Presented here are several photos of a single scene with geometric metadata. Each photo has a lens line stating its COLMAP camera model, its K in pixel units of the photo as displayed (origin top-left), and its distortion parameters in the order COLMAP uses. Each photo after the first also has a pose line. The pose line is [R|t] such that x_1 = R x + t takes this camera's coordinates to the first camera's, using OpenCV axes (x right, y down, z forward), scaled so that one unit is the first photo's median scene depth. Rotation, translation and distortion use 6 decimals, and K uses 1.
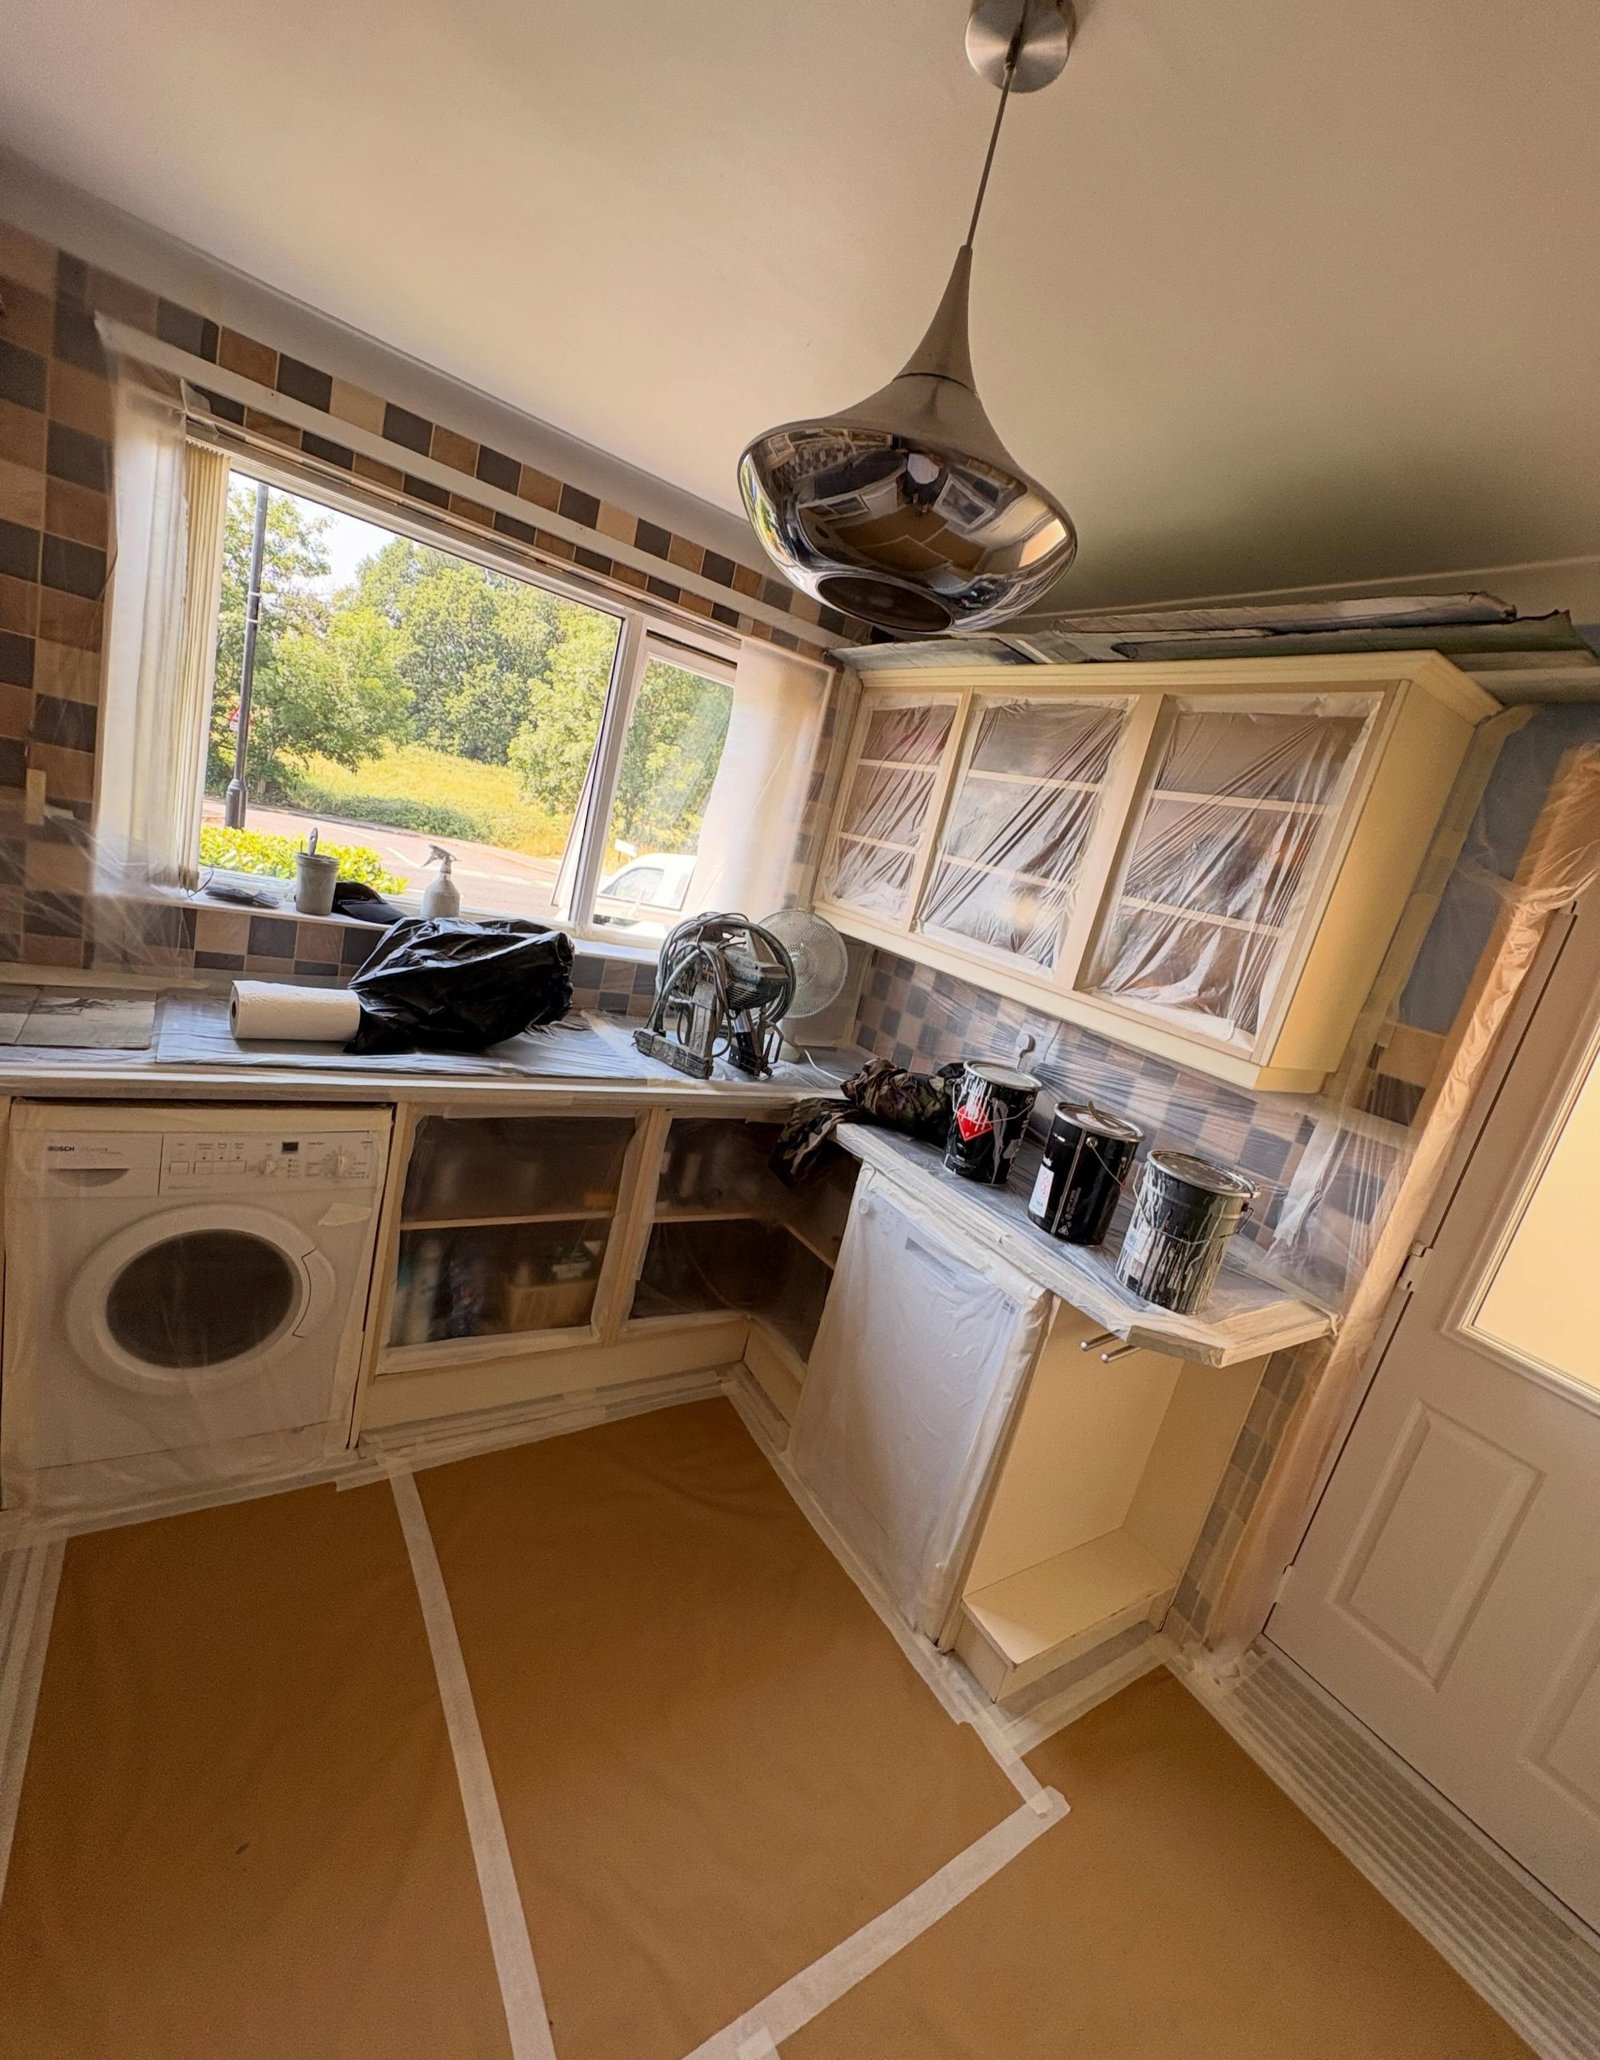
lens RADIAL K [[851.9, 0, 800.7], [0, 851.9, 1029.7], [0, 0, 1]] dist [0.000572, -0.000203]
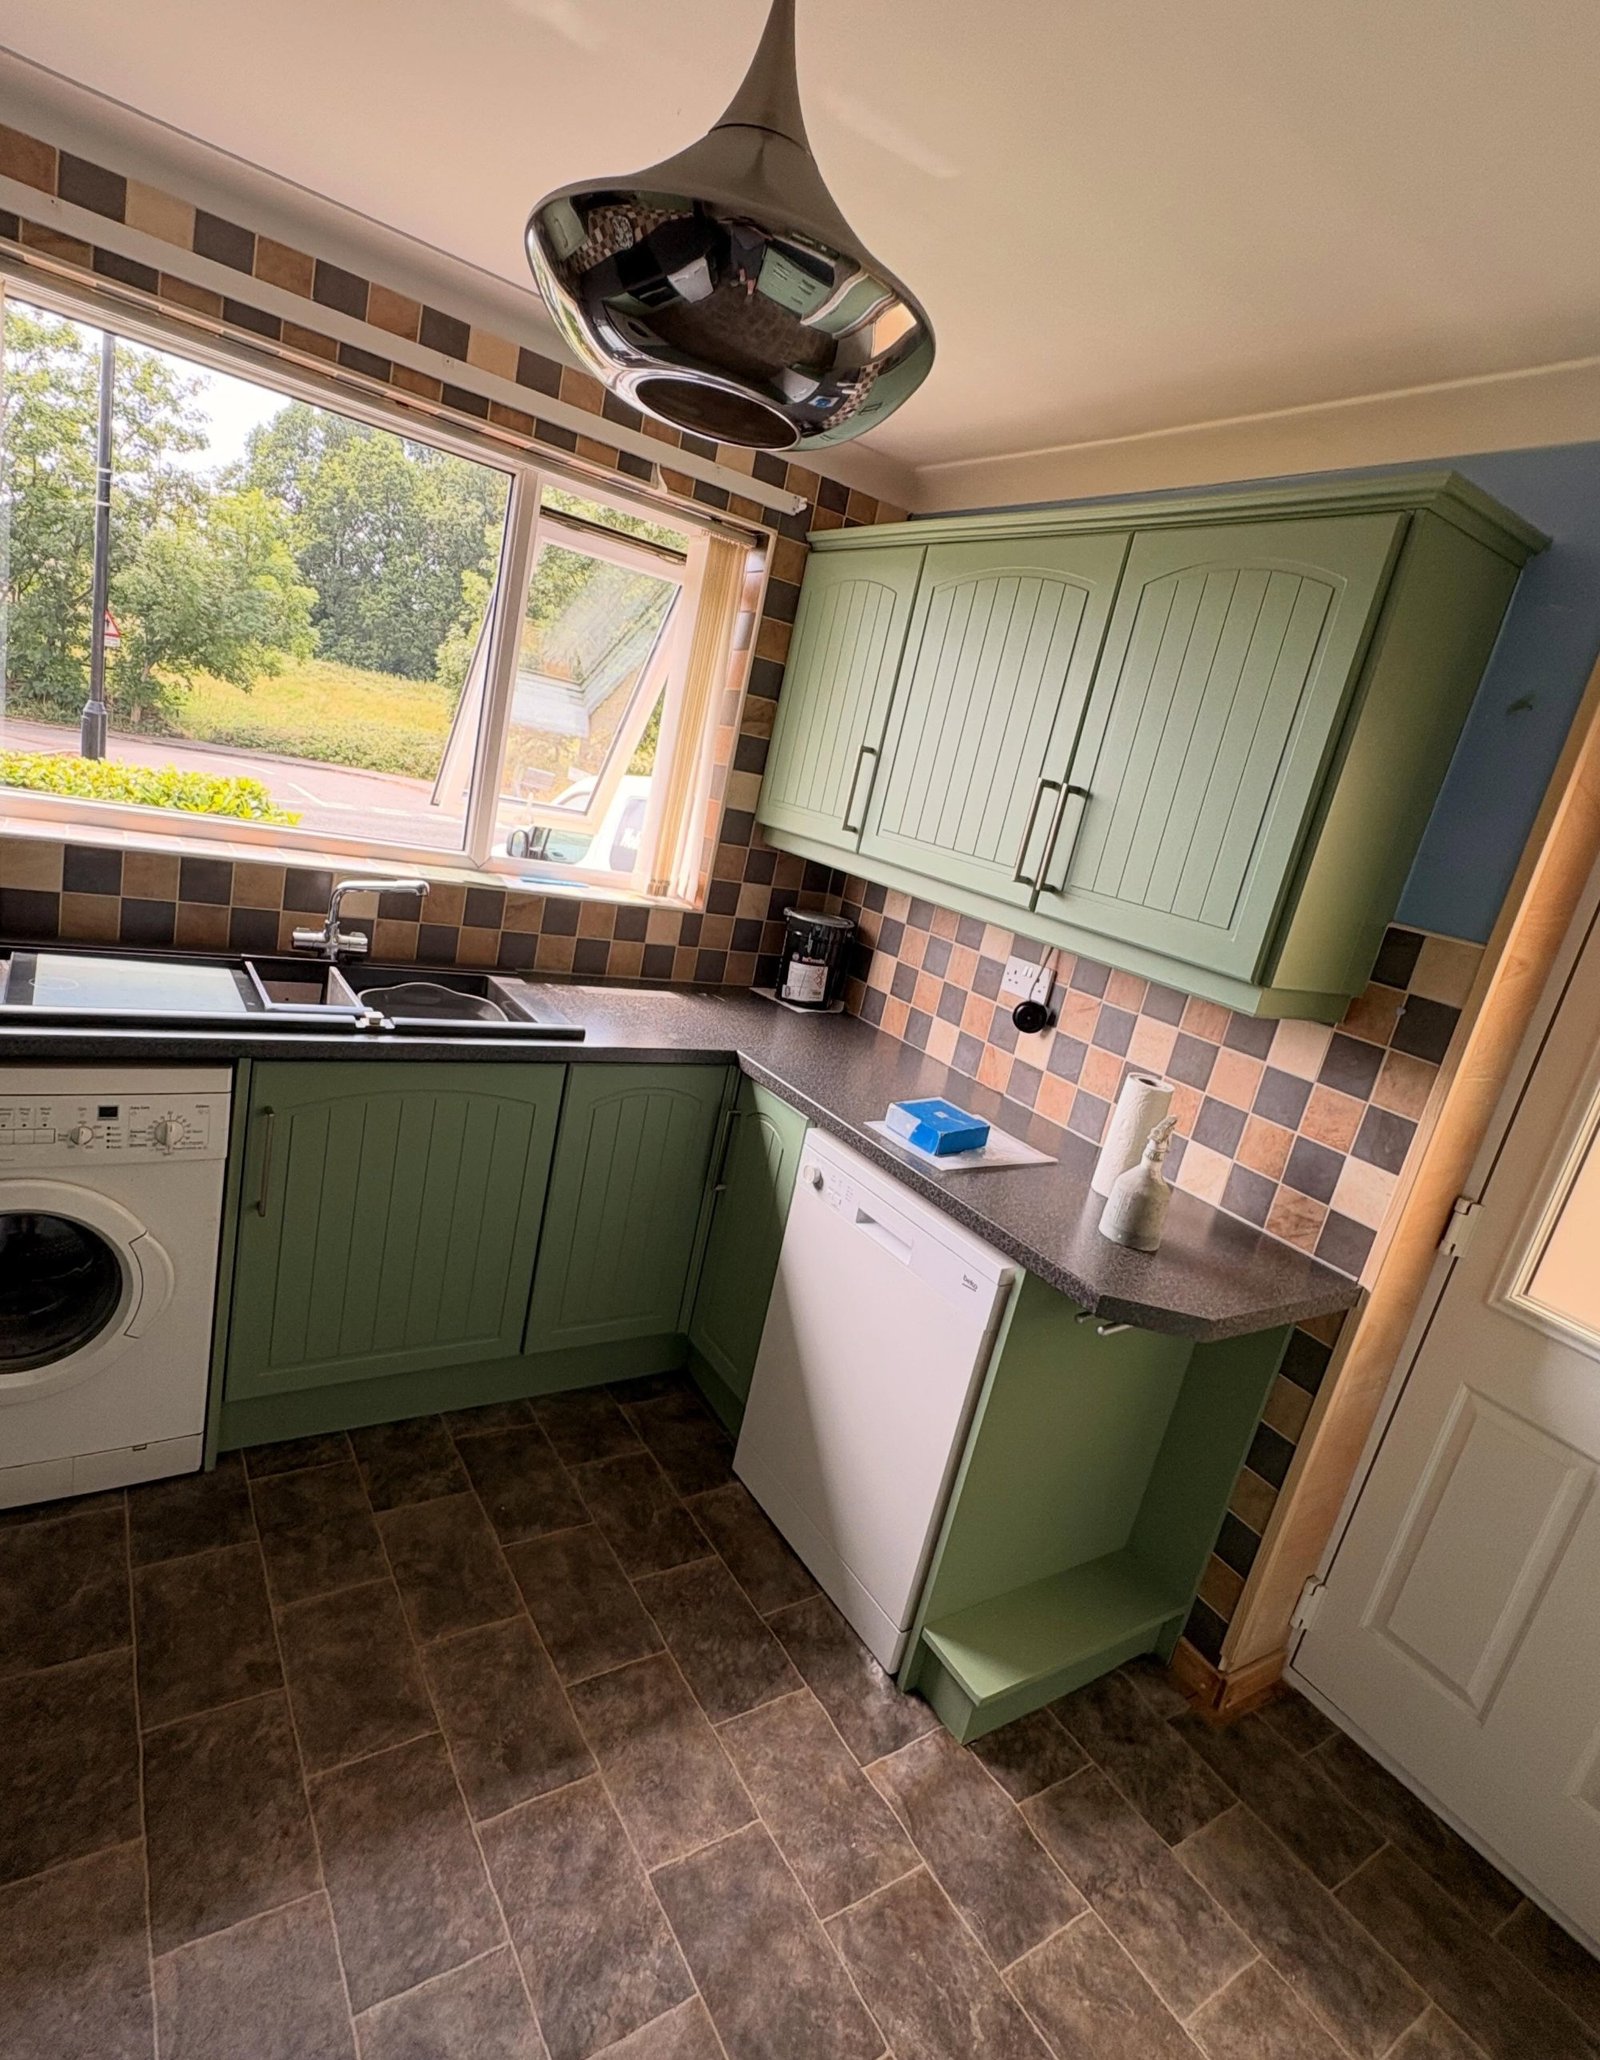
lens RADIAL K [[1038.8, 0, 799.1], [0, 1038.8, 1025.3], [0, 0, 1]] dist [0.000859, -0.000103]
pose [[0.999690, -0.023398, -0.008467, 0.082415], [0.023621, 0.999351, 0.027202, 0.035167], [0.007825, -0.027394, 0.999594, -0.016781]]
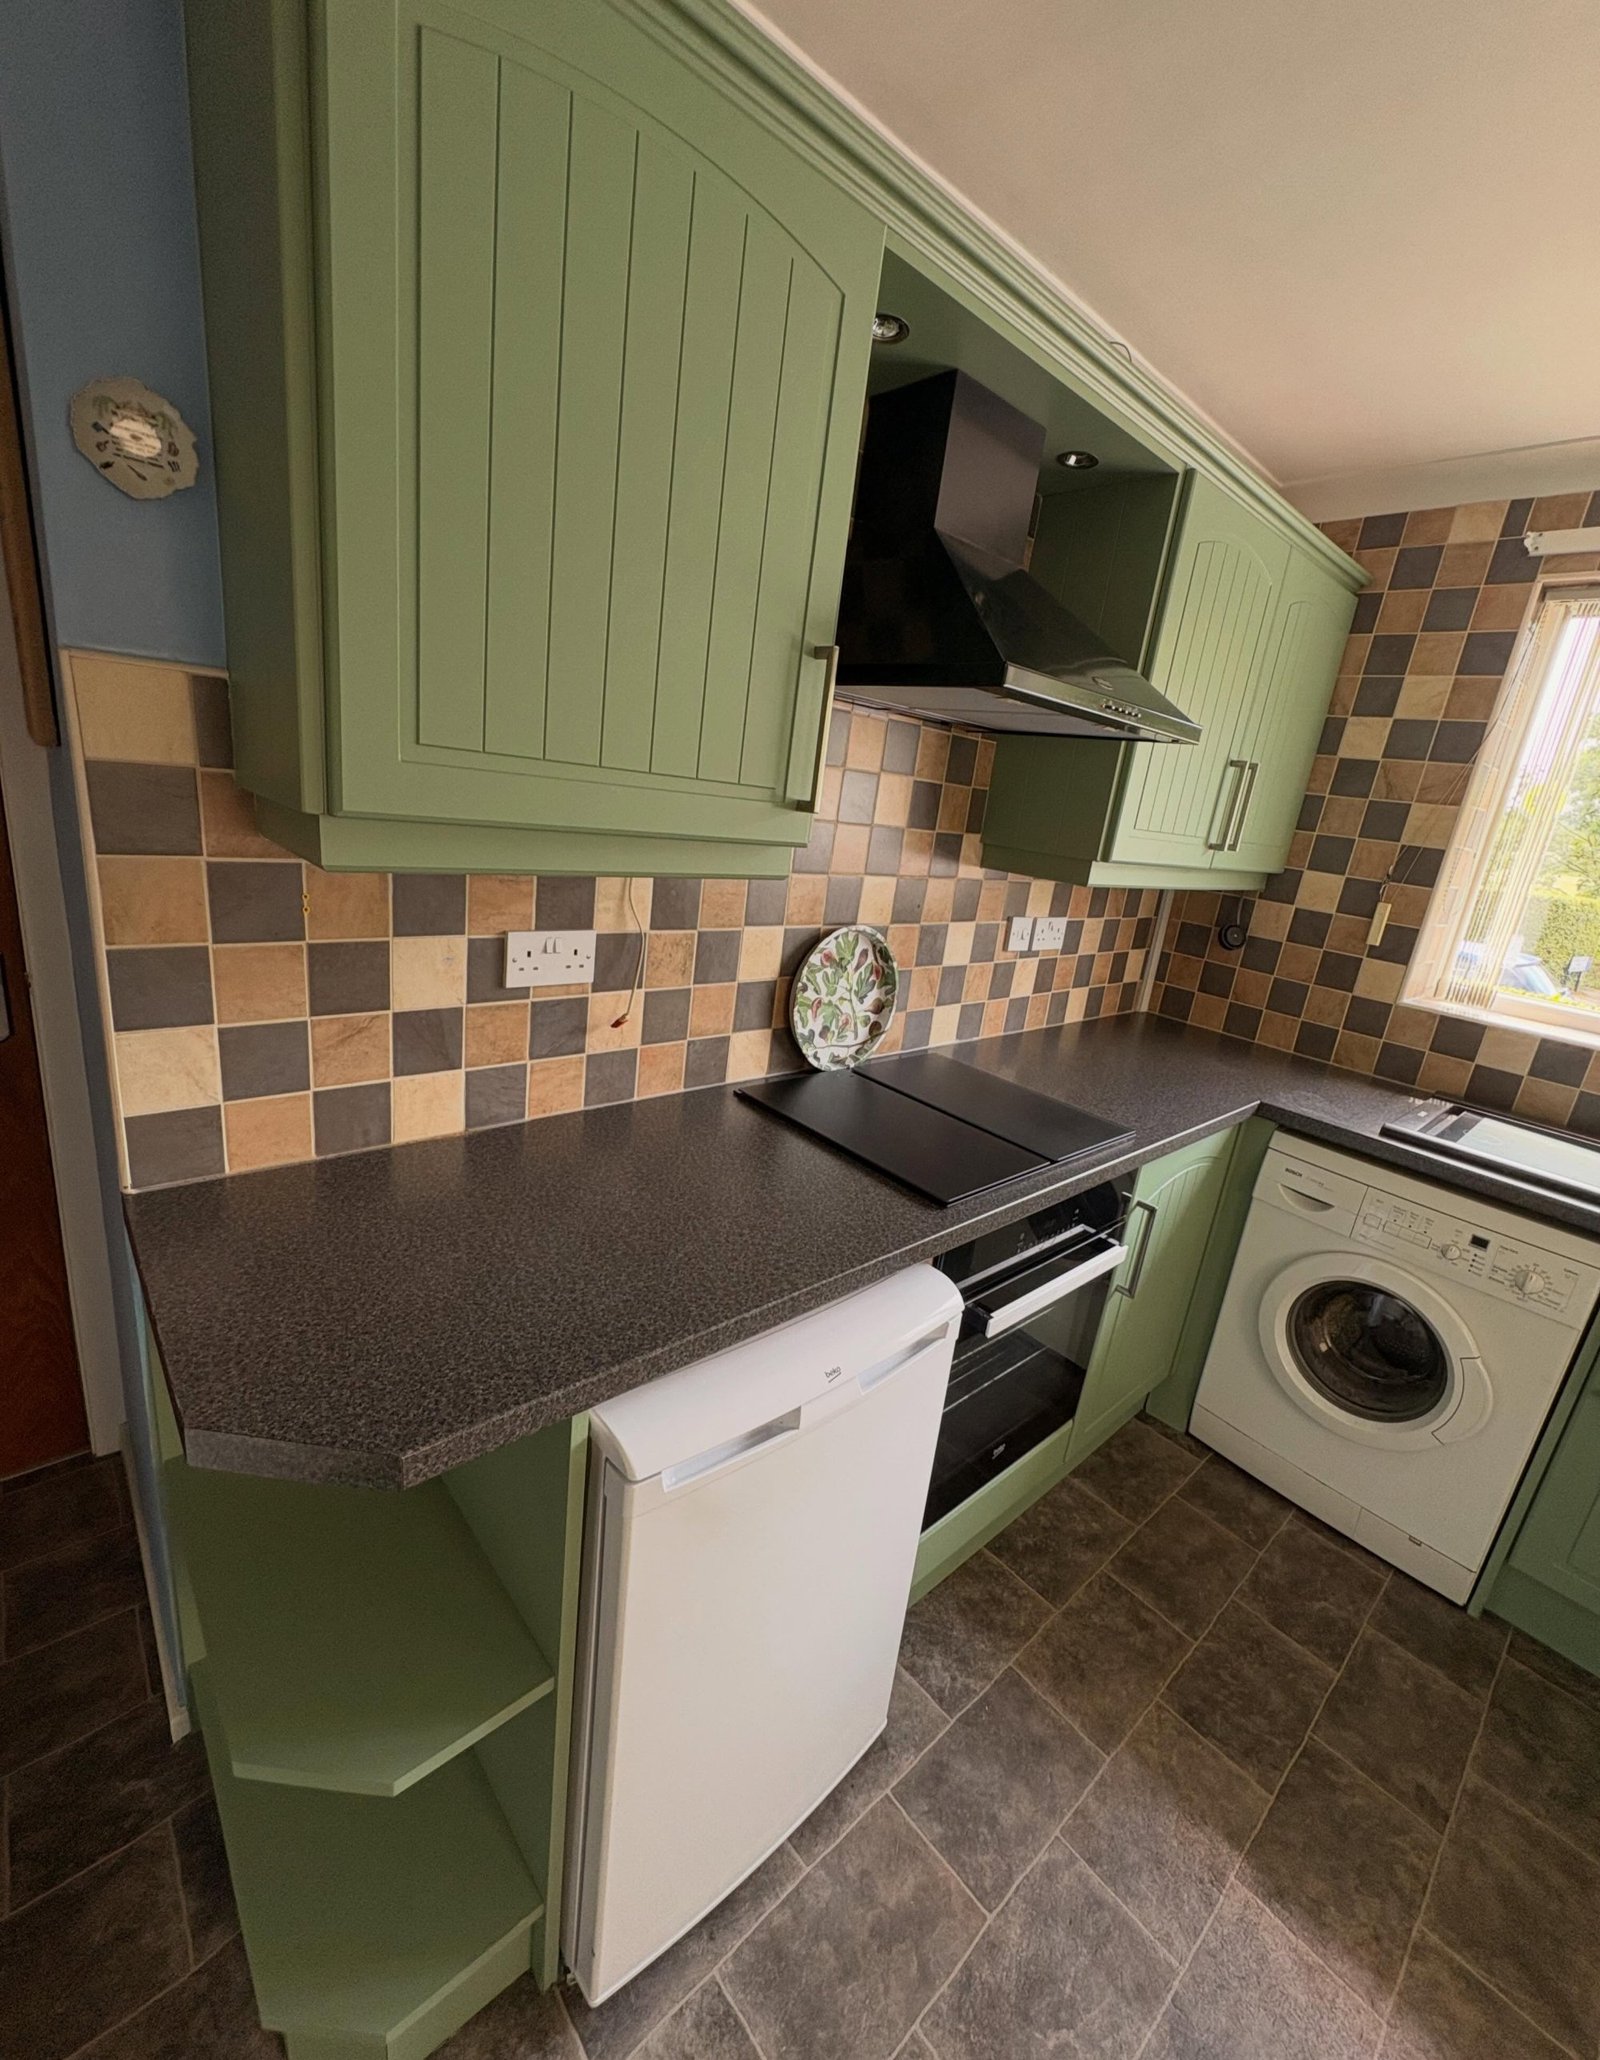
lens RADIAL K [[851.9, 0, 797.8], [0, 851.9, 1026.8], [0, 0, 1]] dist [0.000572, -0.000203]
pose [[0.163977, 0.061169, -0.984566, 0.202345], [-0.295864, 0.955177, 0.010068, 0.107338], [0.941050, 0.289647, 0.174725, 0.006602]]
